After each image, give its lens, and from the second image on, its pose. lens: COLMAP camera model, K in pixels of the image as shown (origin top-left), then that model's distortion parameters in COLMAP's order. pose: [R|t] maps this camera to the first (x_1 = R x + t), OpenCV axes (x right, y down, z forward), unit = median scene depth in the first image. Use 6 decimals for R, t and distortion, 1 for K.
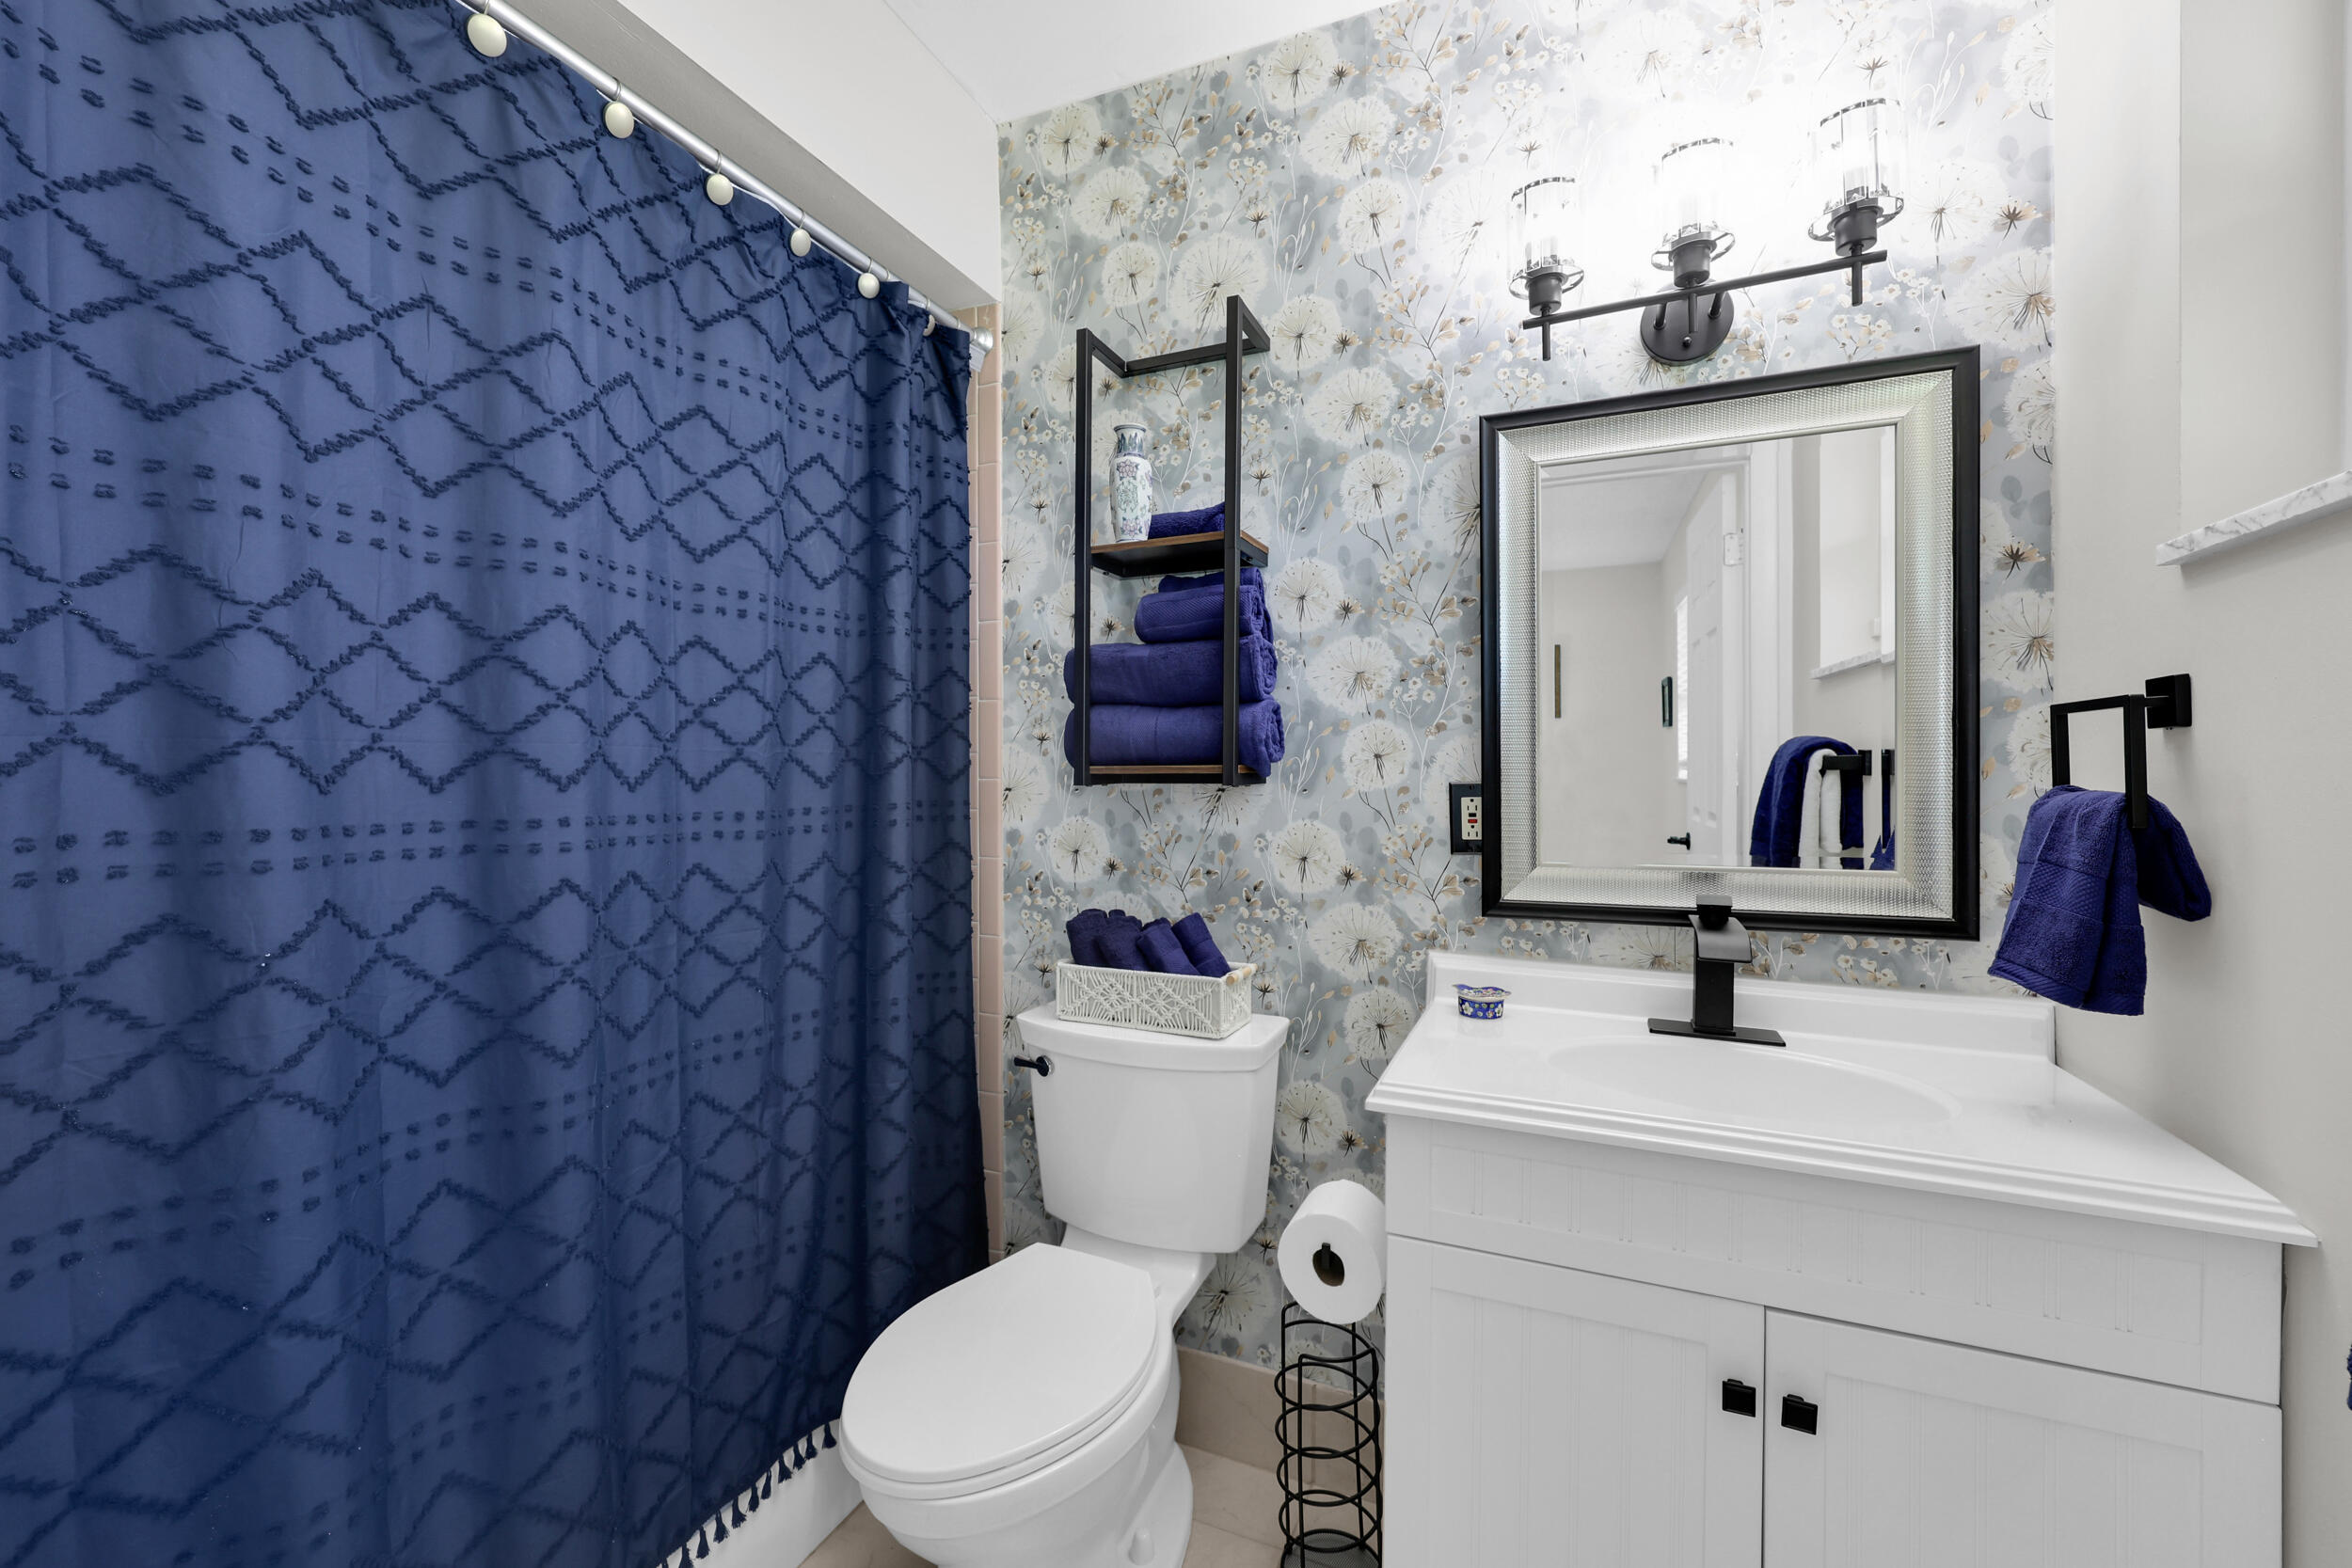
lens RADIAL K [[957.6, 0, 1204.5], [0, 957.6, 772.8], [0, 0, 1]] dist [0.000595, 0.001441]
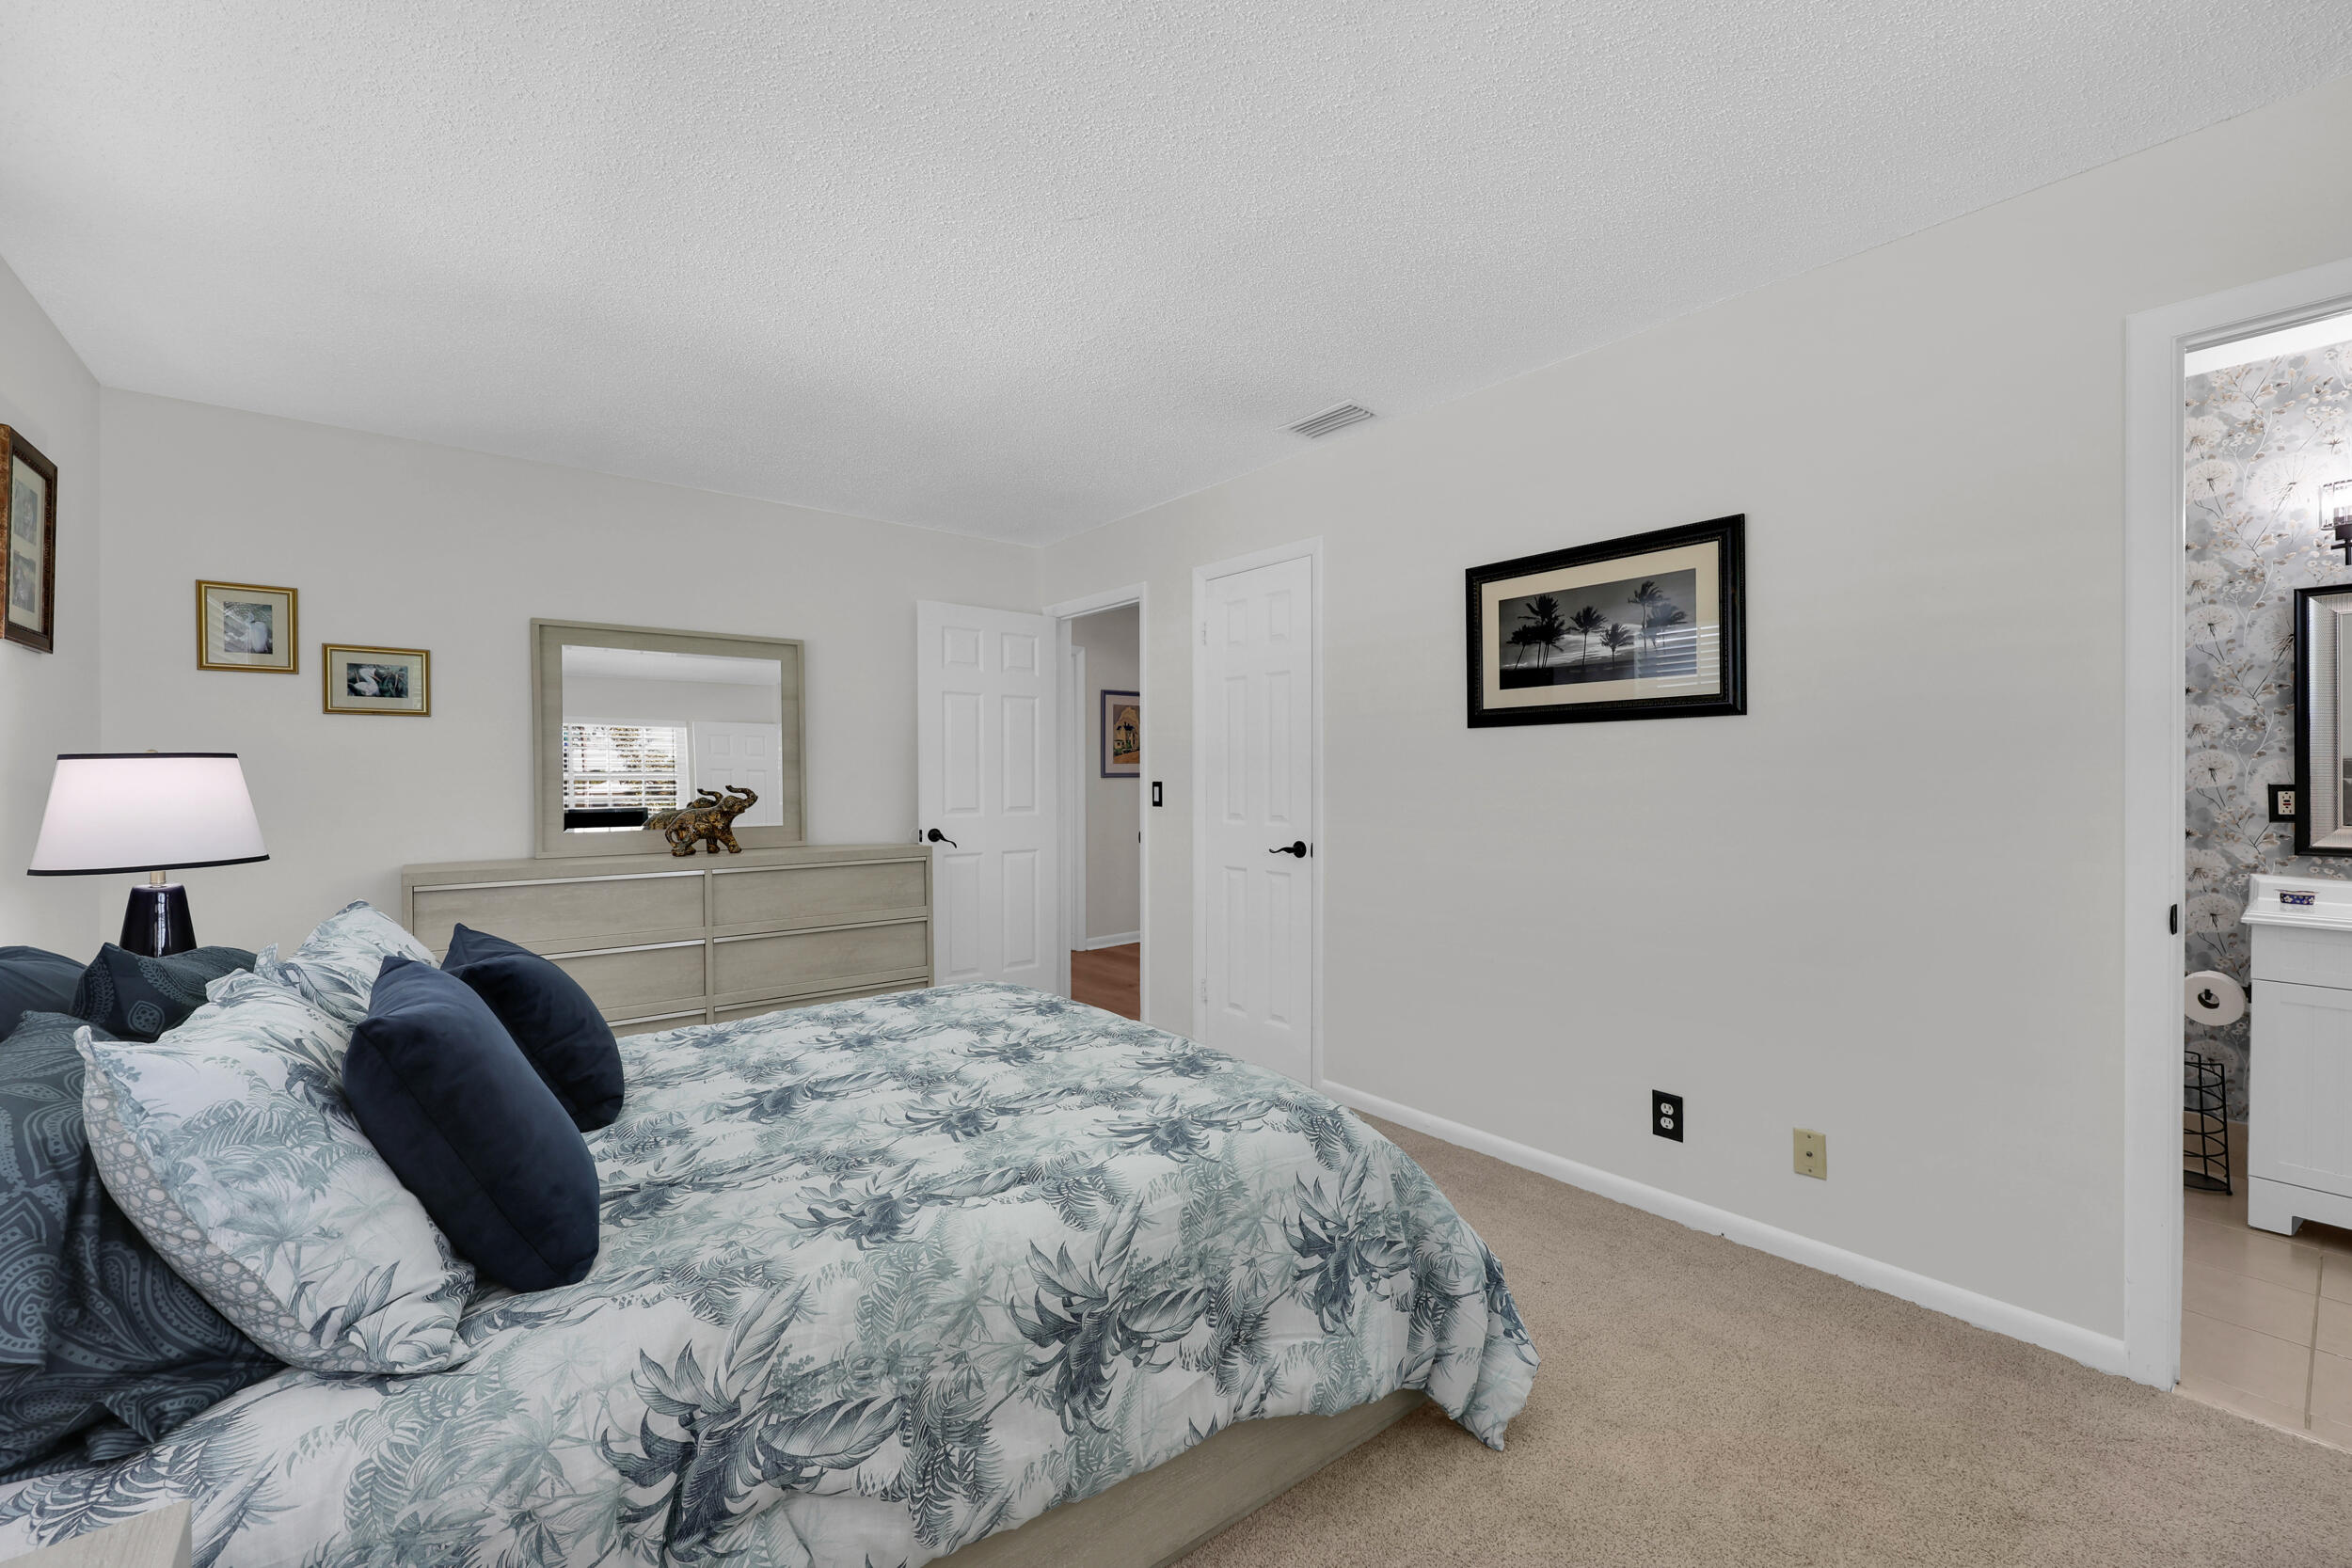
lens RADIAL K [[957.6, 0, 1211.1], [0, 957.6, 773.9], [0, 0, 1]] dist [0.000595, 0.001441]
pose [[0.879659, 0.000420, -0.475606, -0.663330], [0.000747, 0.999997, 0.002264, -0.014626], [0.475605, -0.002346, 0.879656, -1.616626]]
